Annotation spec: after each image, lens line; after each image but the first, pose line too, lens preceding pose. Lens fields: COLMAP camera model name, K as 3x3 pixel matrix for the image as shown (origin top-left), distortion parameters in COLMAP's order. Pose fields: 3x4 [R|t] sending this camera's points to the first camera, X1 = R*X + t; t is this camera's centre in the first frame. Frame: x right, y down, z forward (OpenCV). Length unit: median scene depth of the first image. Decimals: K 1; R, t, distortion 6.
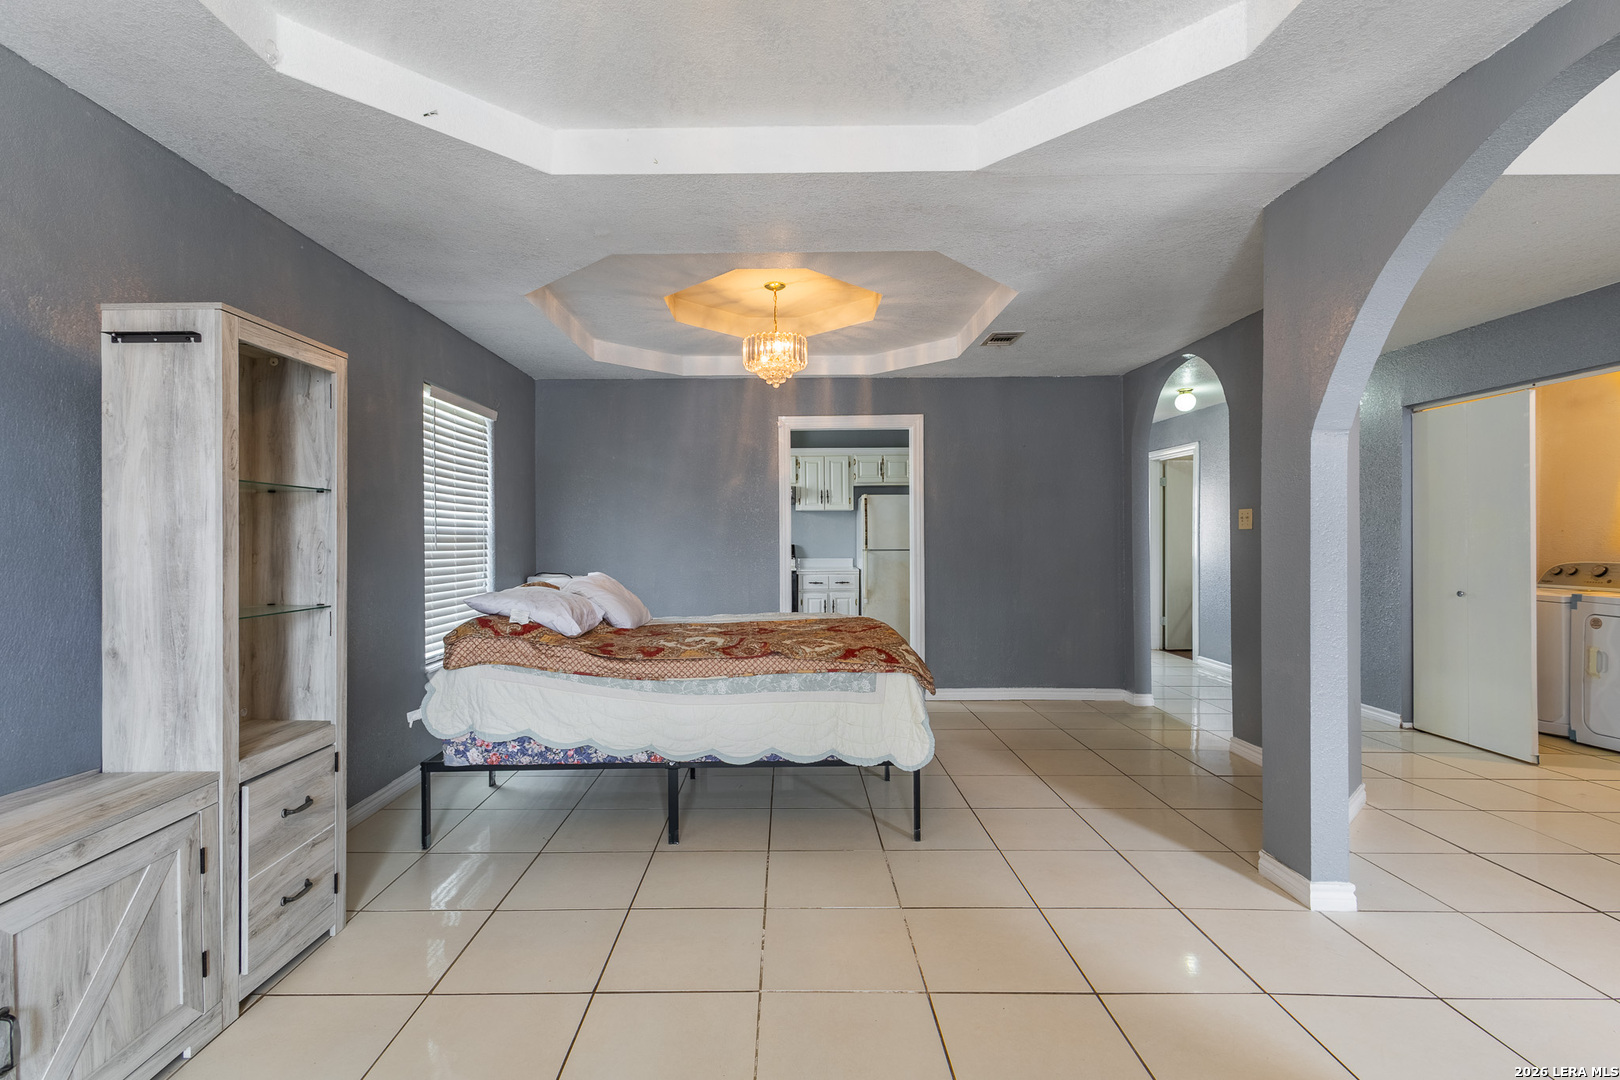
lens RADIAL K [[748.4, 0, 764.6], [0, 748.4, 542.7], [0, 0, 1]] dist [0.013348, -0.002538]
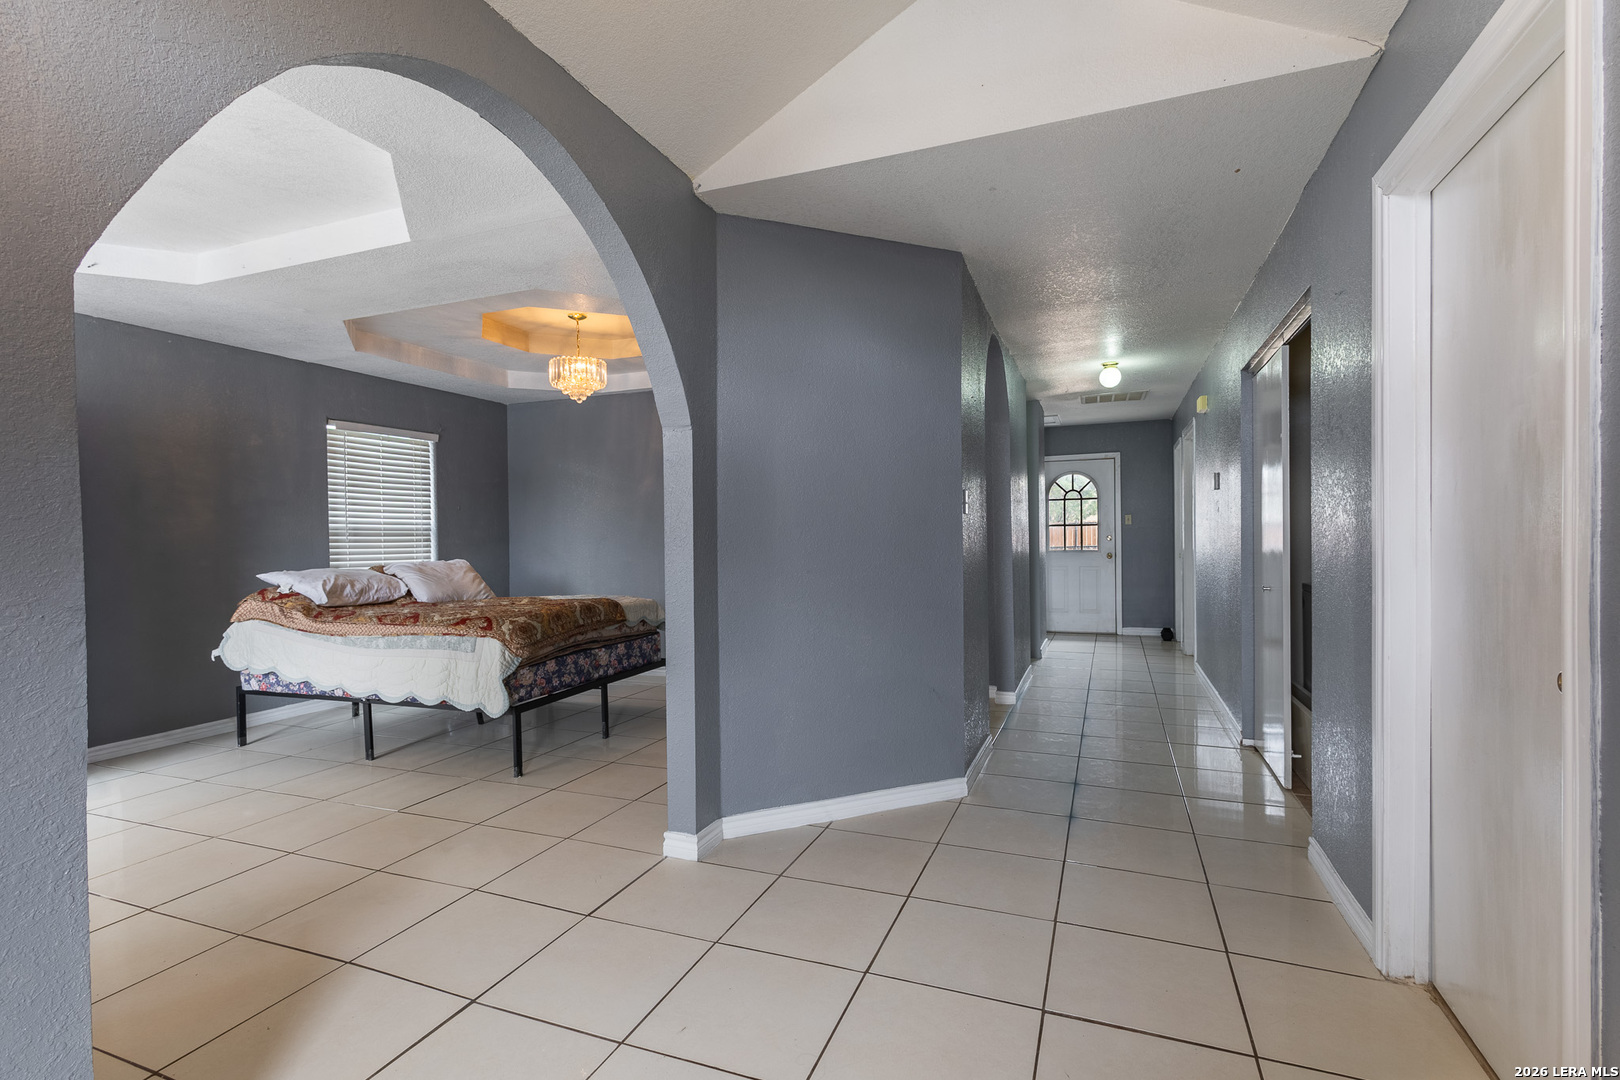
lens RADIAL K [[748.4, 0, 796.6], [0, 748.4, 547.8], [0, 0, 1]] dist [0.013348, -0.002538]
pose [[0.933791, -0.001228, -0.357818, 1.098059], [0.005668, 0.999919, 0.011361, 0.013133], [0.357775, -0.012637, 0.933722, 0.027823]]
